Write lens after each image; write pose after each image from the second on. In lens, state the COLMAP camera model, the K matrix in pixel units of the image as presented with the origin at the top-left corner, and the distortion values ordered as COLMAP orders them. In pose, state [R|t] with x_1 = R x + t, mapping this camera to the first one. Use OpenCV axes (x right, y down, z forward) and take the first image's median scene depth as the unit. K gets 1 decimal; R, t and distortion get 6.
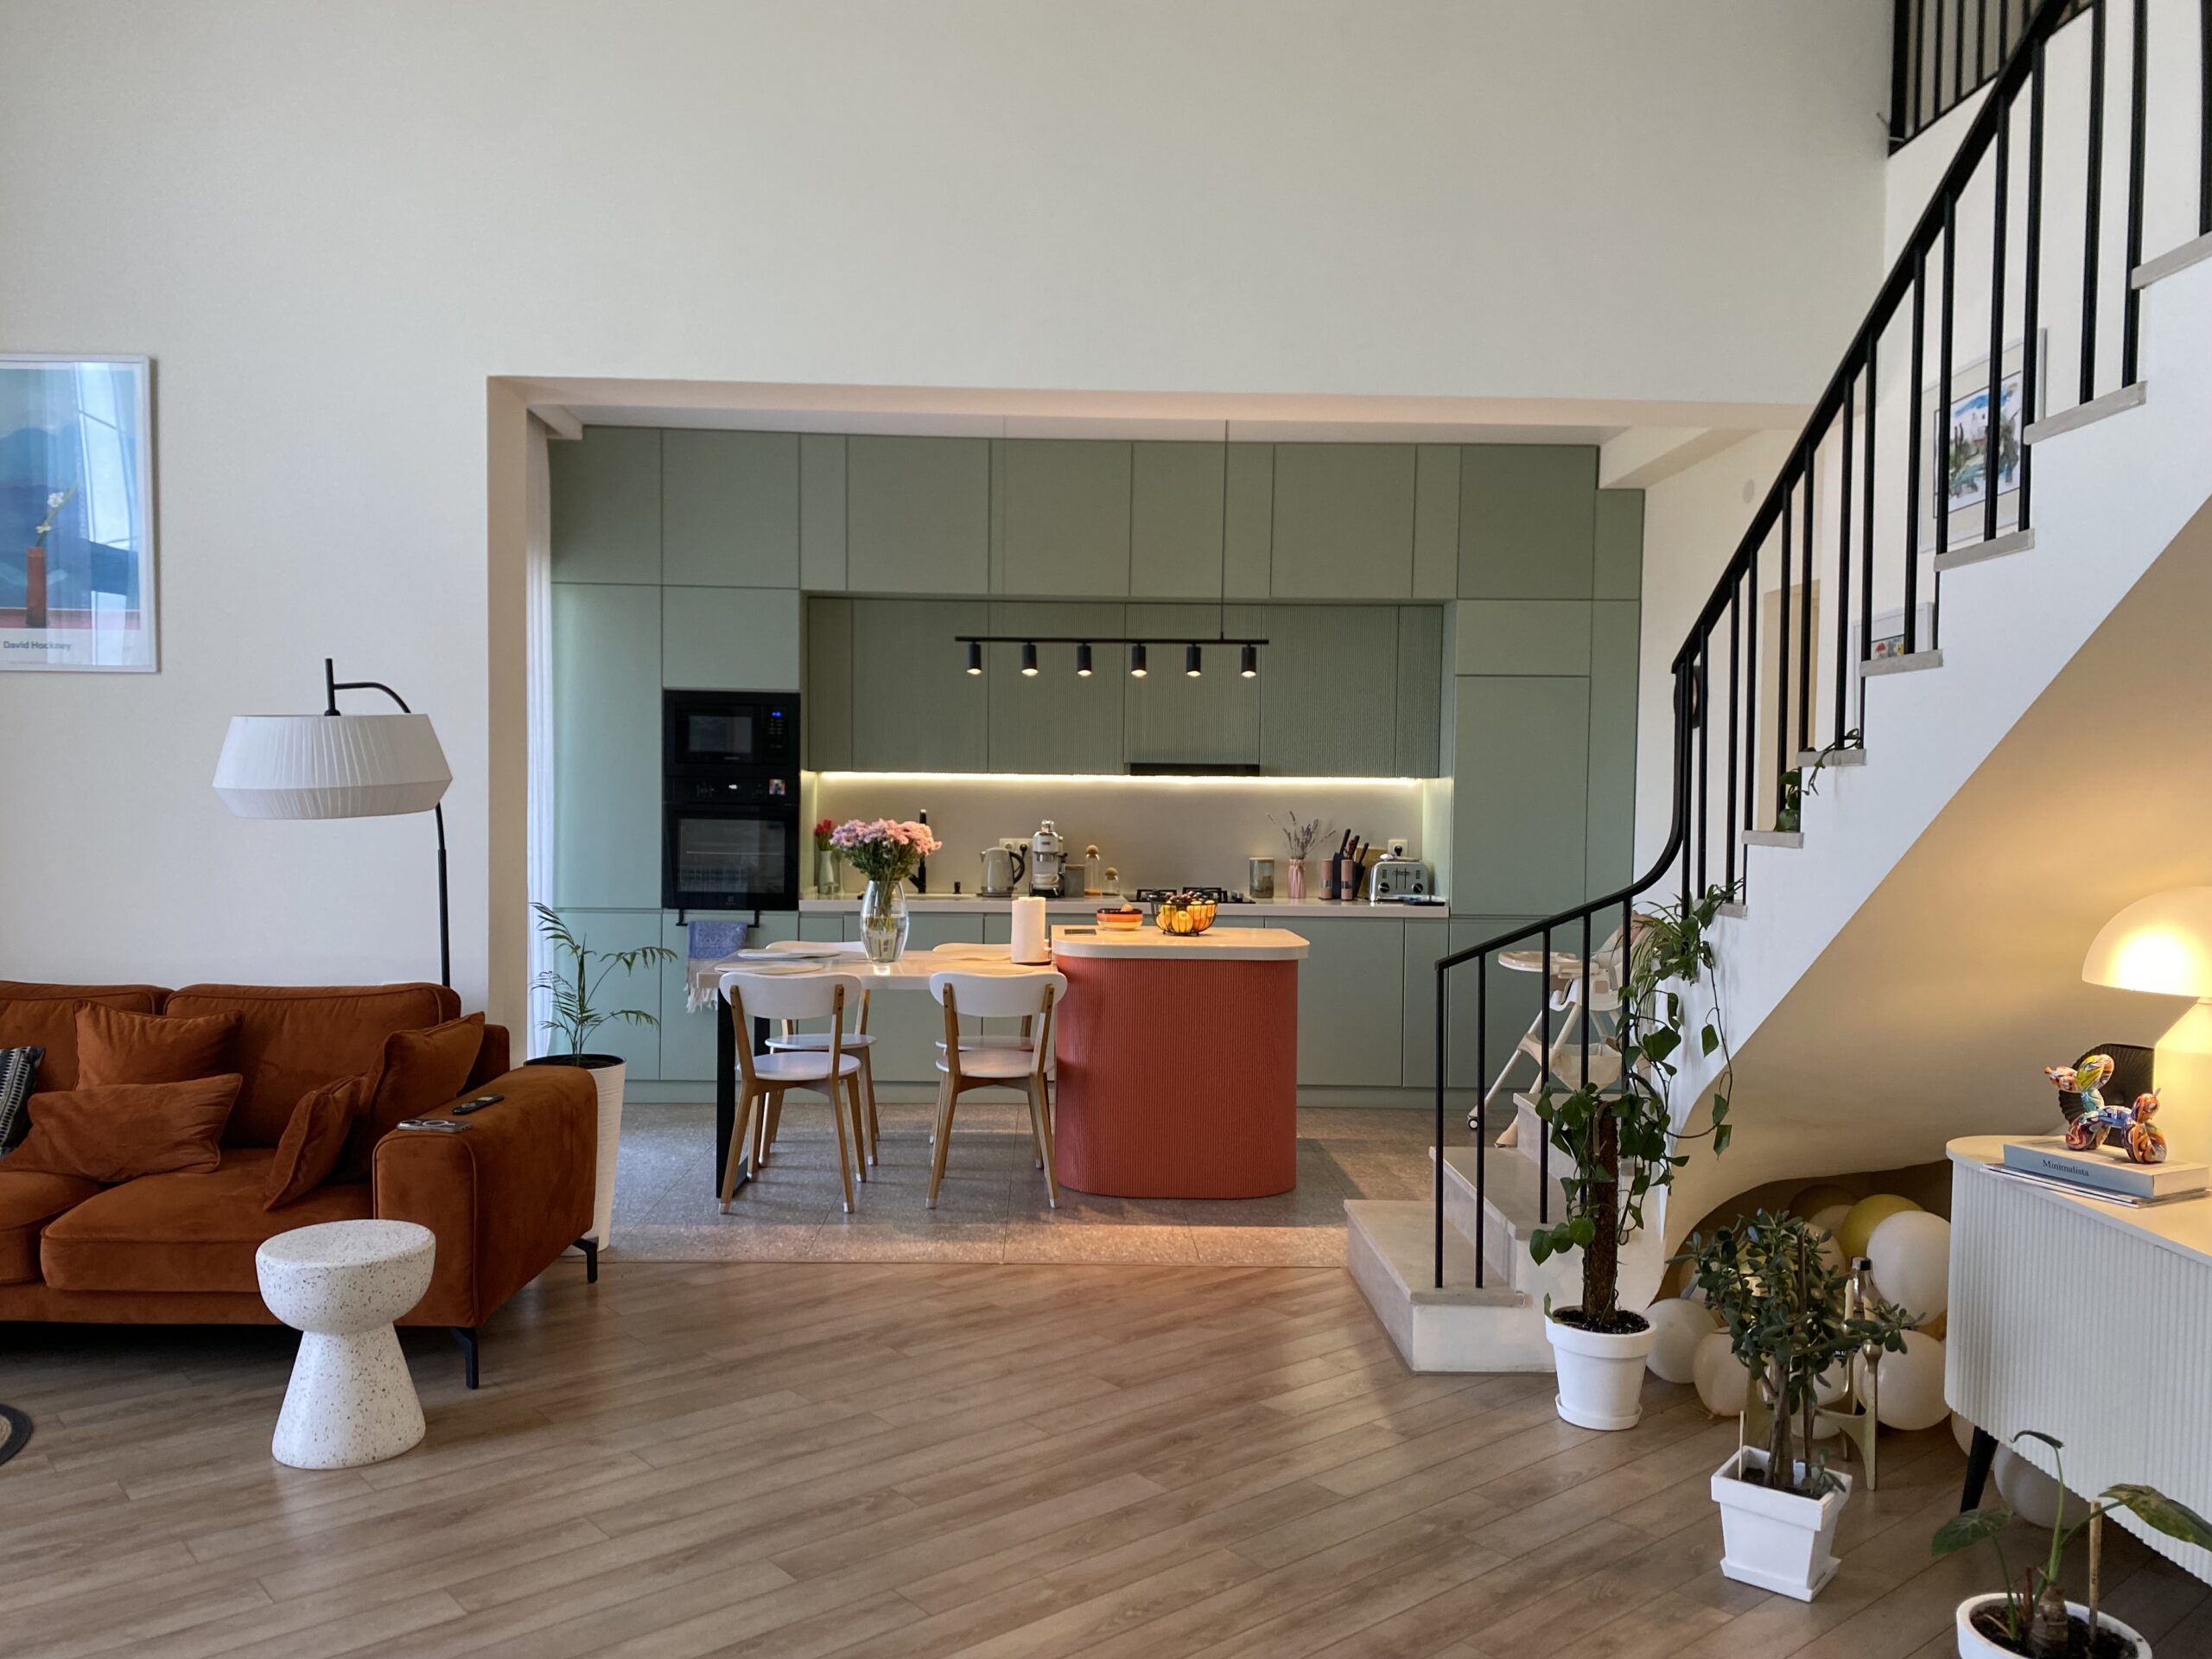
lens RADIAL K [[1694.7, 0, 1094.3], [0, 1694.7, 838.7], [0, 0, 1]] dist [0.024714, -0.009045]
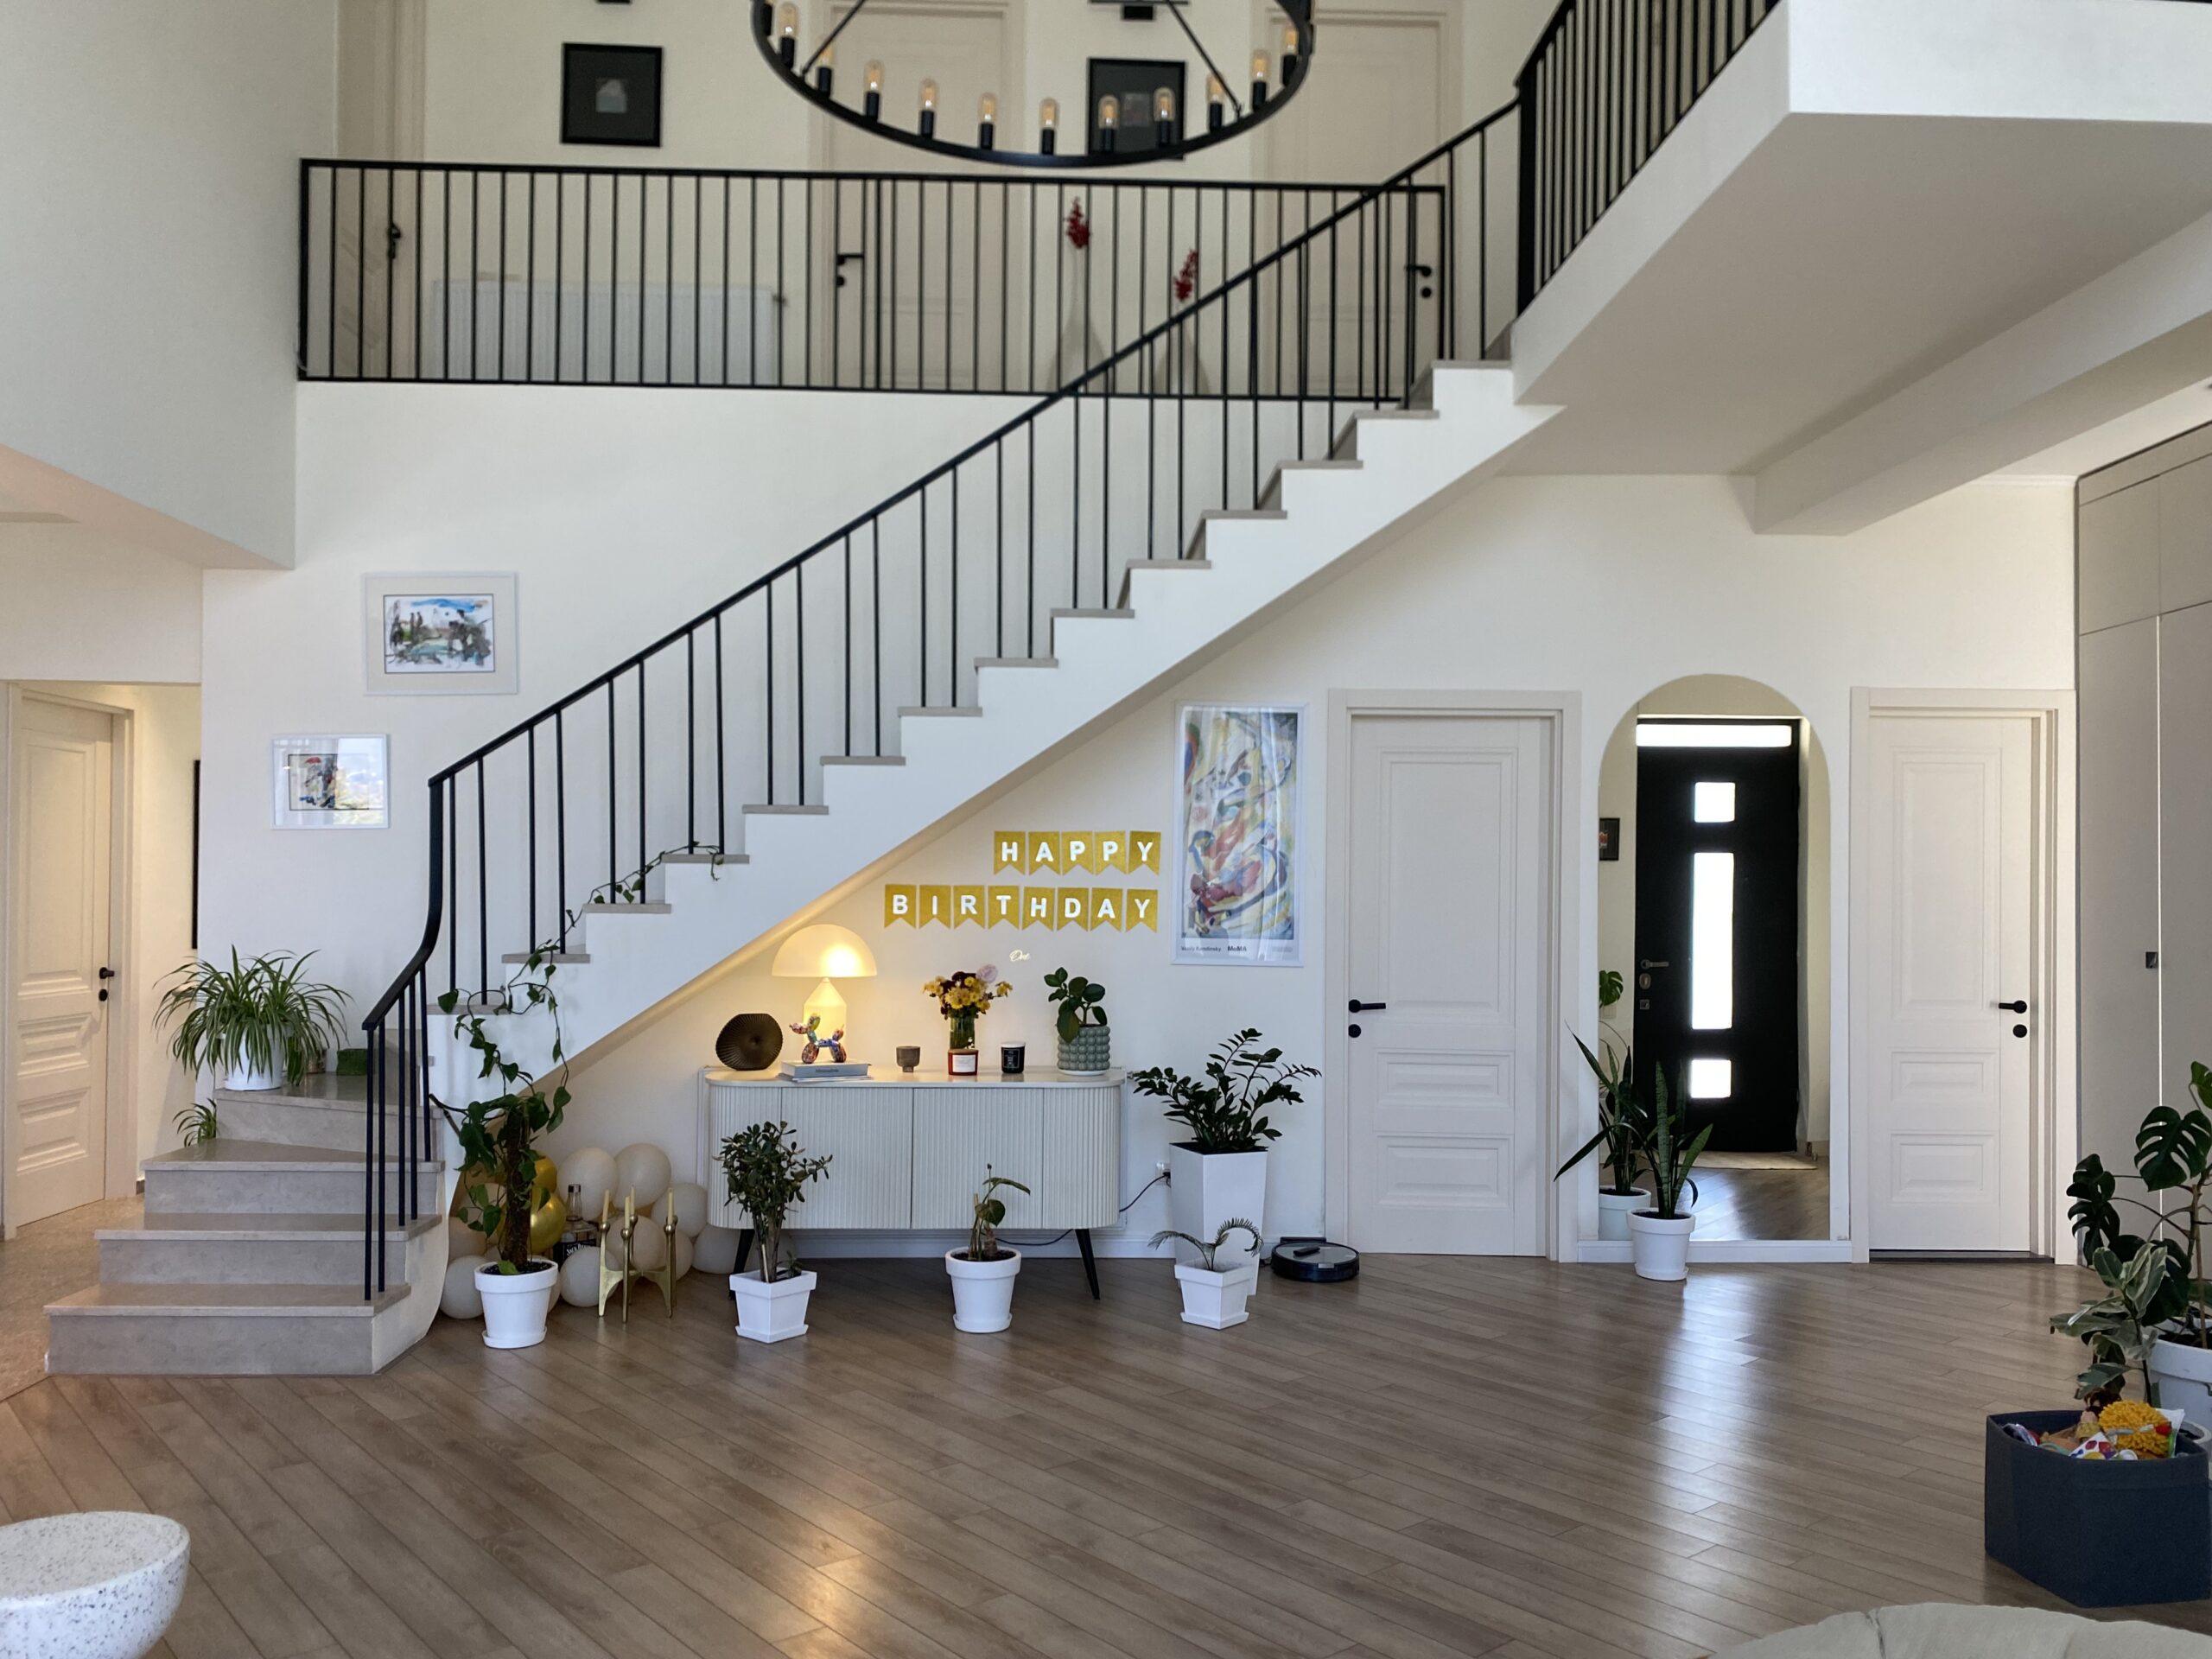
lens RADIAL K [[1706.4, 0, 1082.7], [0, 1706.4, 824.3], [0, 0, 1]] dist [0.031071, -0.009945]
pose [[0.022284, 0.016445, 0.999616, -0.706358], [0.019575, 0.999666, -0.016882, -0.026114], [-0.999560, 0.019943, 0.021954, 0.342689]]
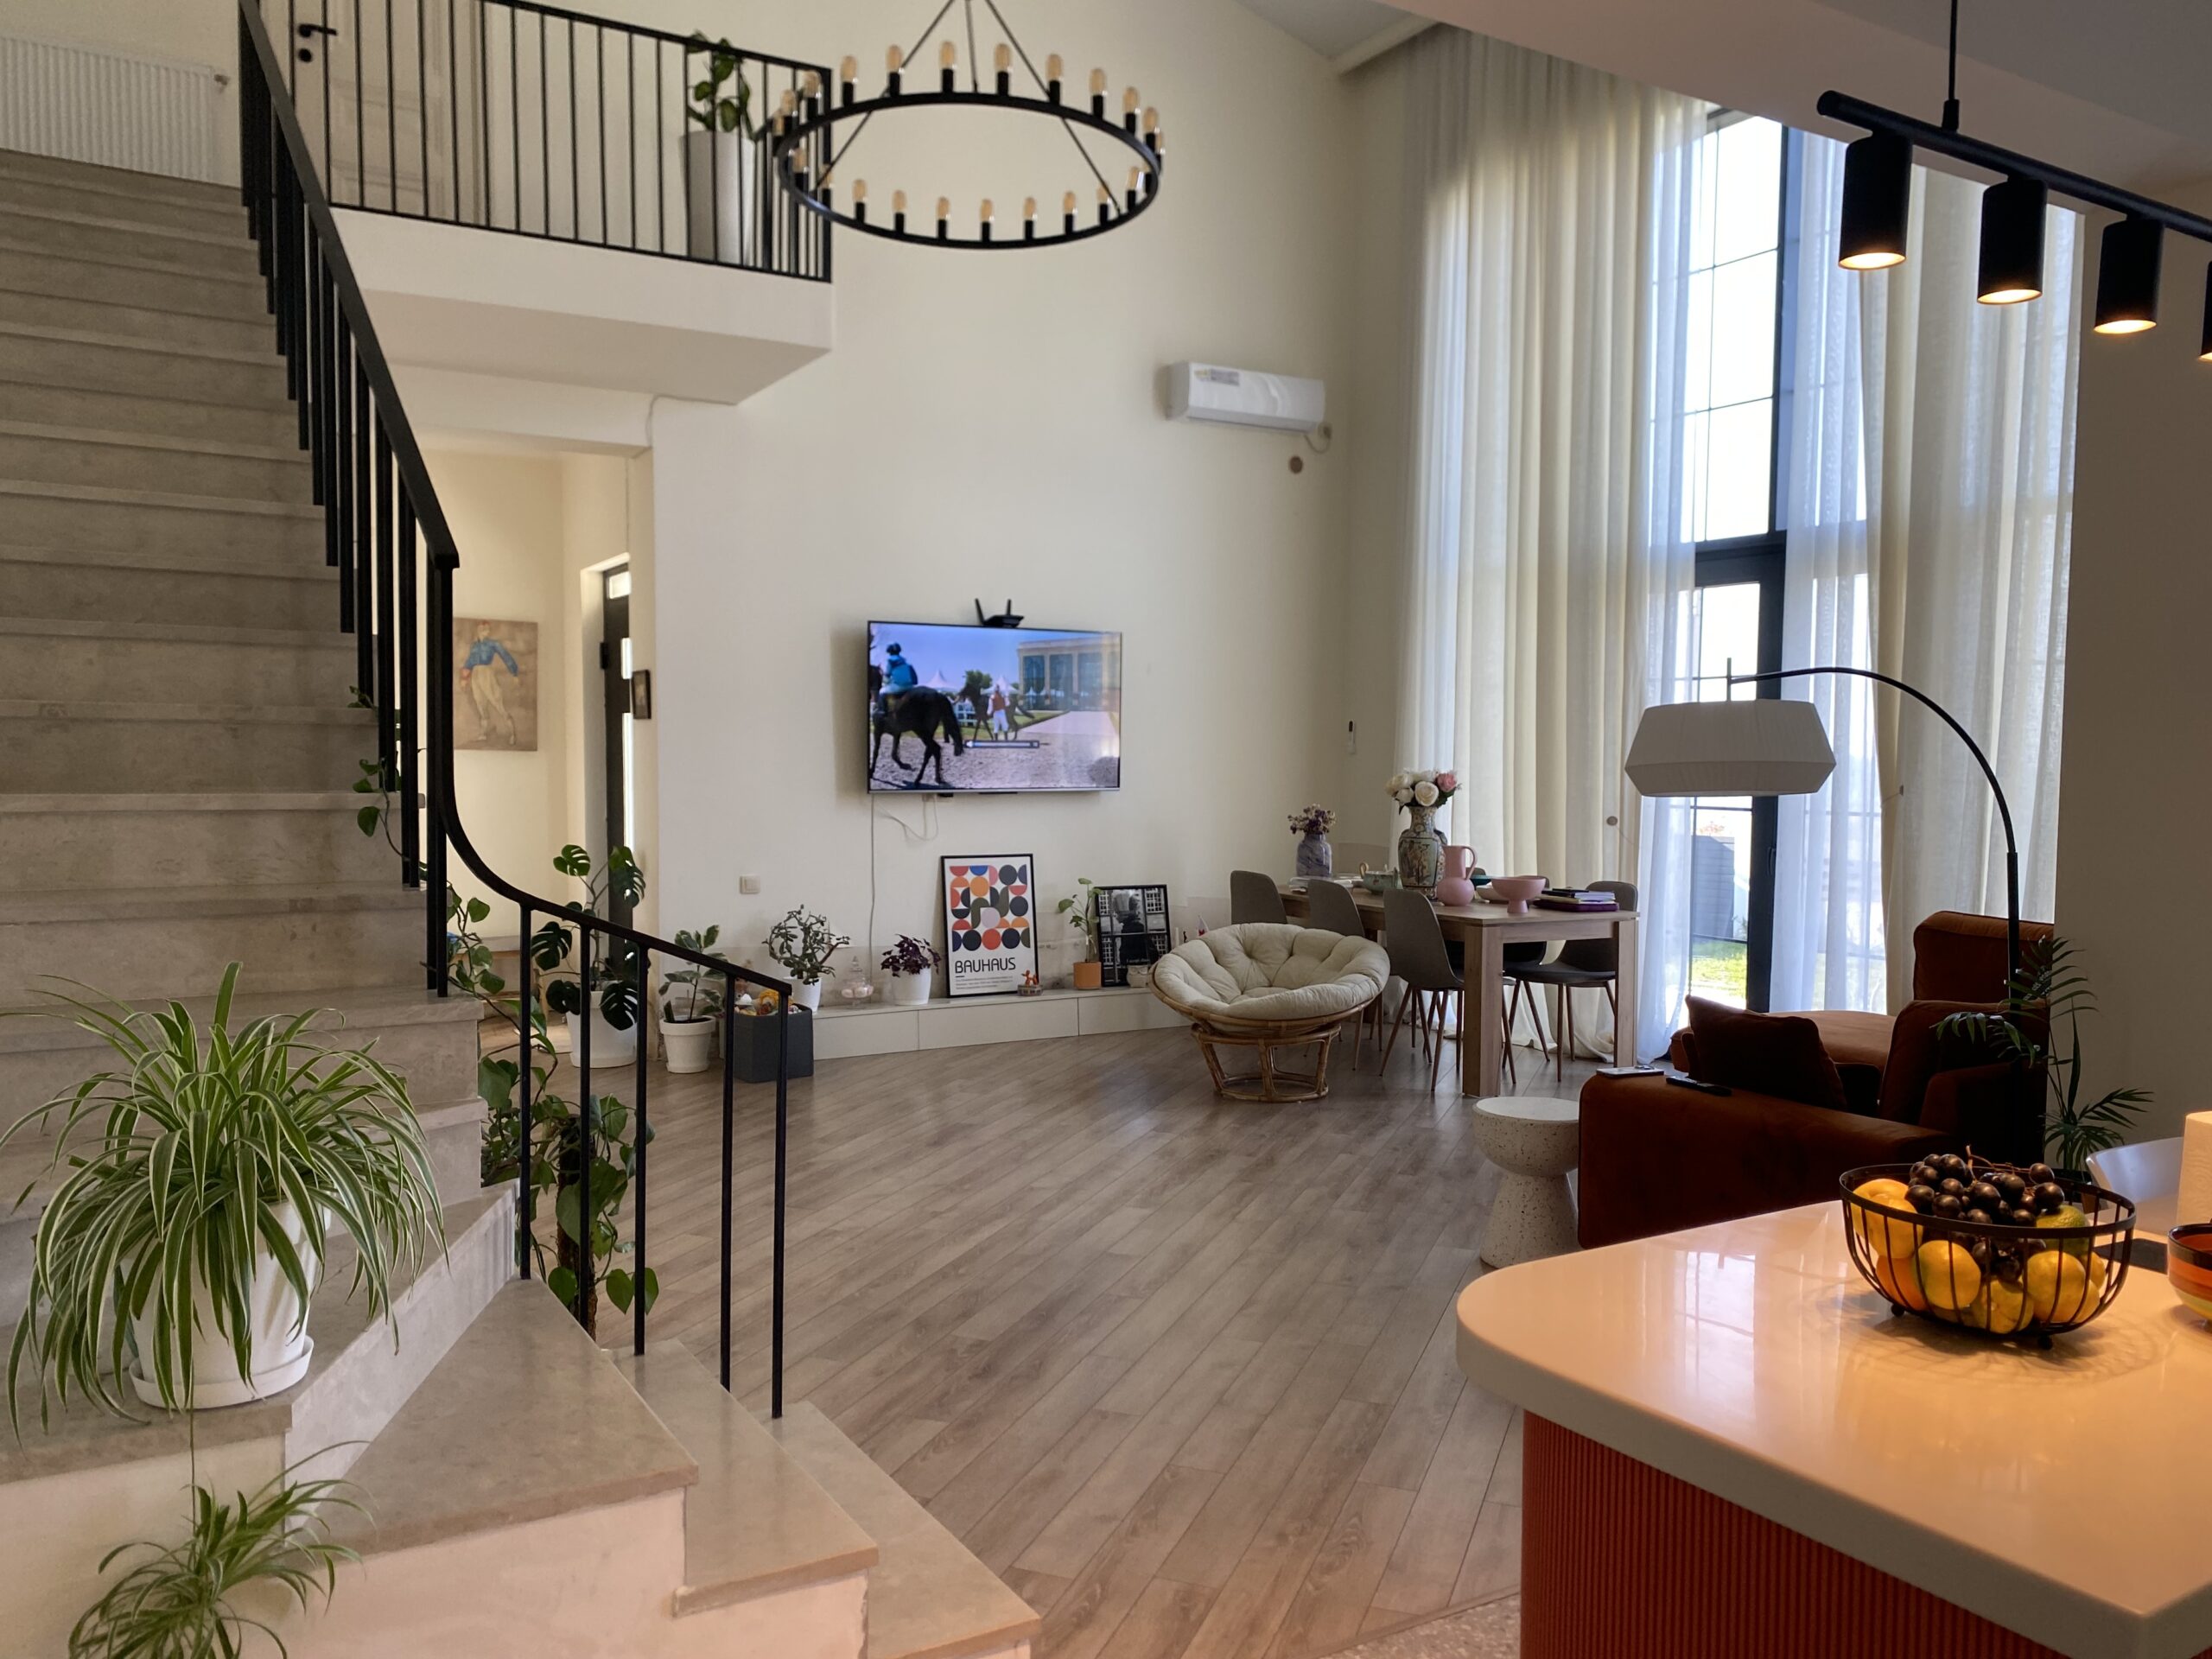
lens RADIAL K [[1694.7, 0, 1094.3], [0, 1694.7, 838.7], [0, 0, 1]] dist [0.024714, -0.009045]
pose [[-0.876960, 0.002389, -0.480558, 0.314870], [-0.033191, 0.997299, 0.065528, -0.031342], [0.479417, 0.073416, -0.874511, 1.225747]]
